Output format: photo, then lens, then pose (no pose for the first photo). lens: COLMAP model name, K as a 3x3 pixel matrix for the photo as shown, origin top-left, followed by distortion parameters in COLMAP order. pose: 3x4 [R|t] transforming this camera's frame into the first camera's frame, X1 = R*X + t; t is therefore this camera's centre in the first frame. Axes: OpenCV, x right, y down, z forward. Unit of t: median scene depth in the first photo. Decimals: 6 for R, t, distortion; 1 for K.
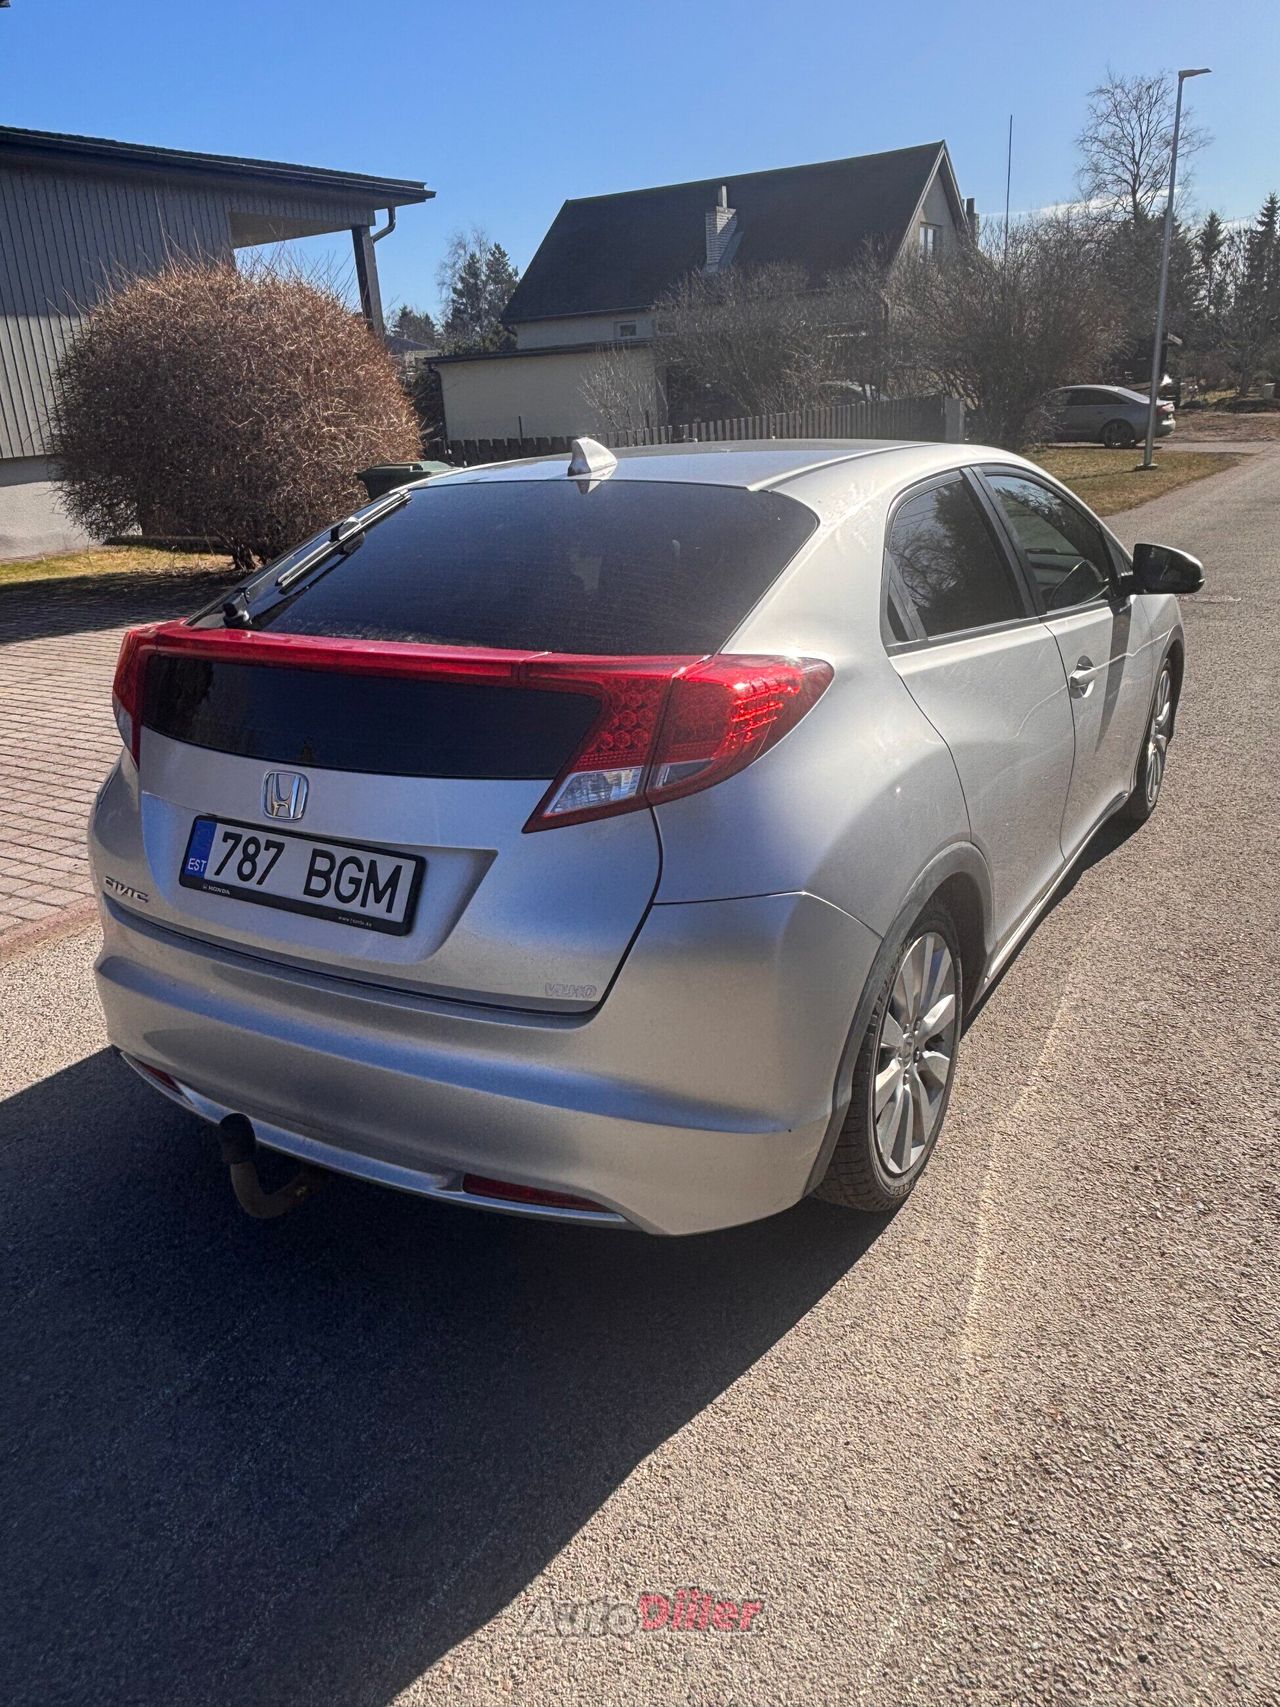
lens RADIAL K [[1245.8, 0, 640.0], [0, 1245.8, 853.5], [0, 0, 1]] dist [0.015882, -0.029057]
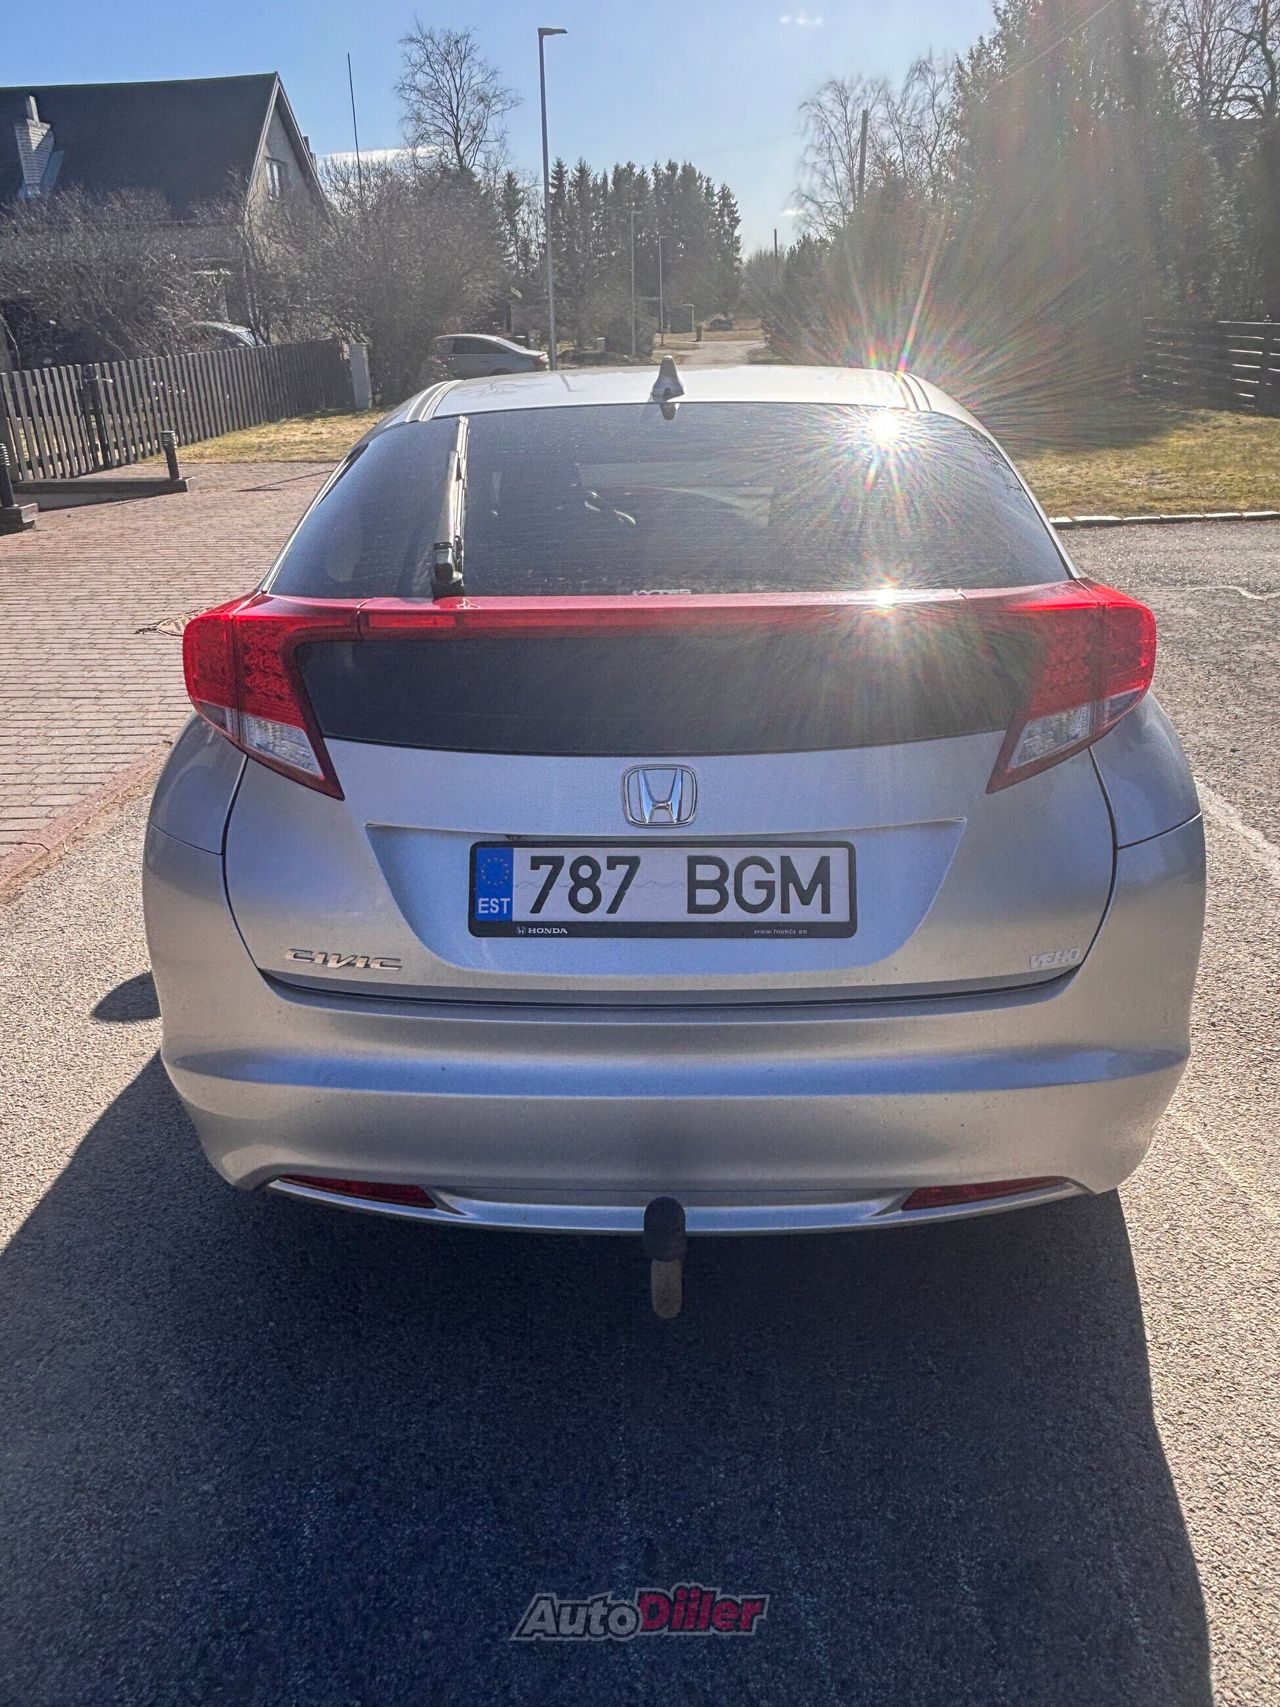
lens RADIAL K [[1245.8, 0, 640.0], [0, 1245.8, 853.5], [0, 0, 1]] dist [0.015882, -0.029057]
pose [[0.873894, -0.163684, 0.457730, -0.641917], [0.147164, 0.986502, 0.071808, -0.066382], [-0.463305, 0.004609, 0.886187, 0.289243]]
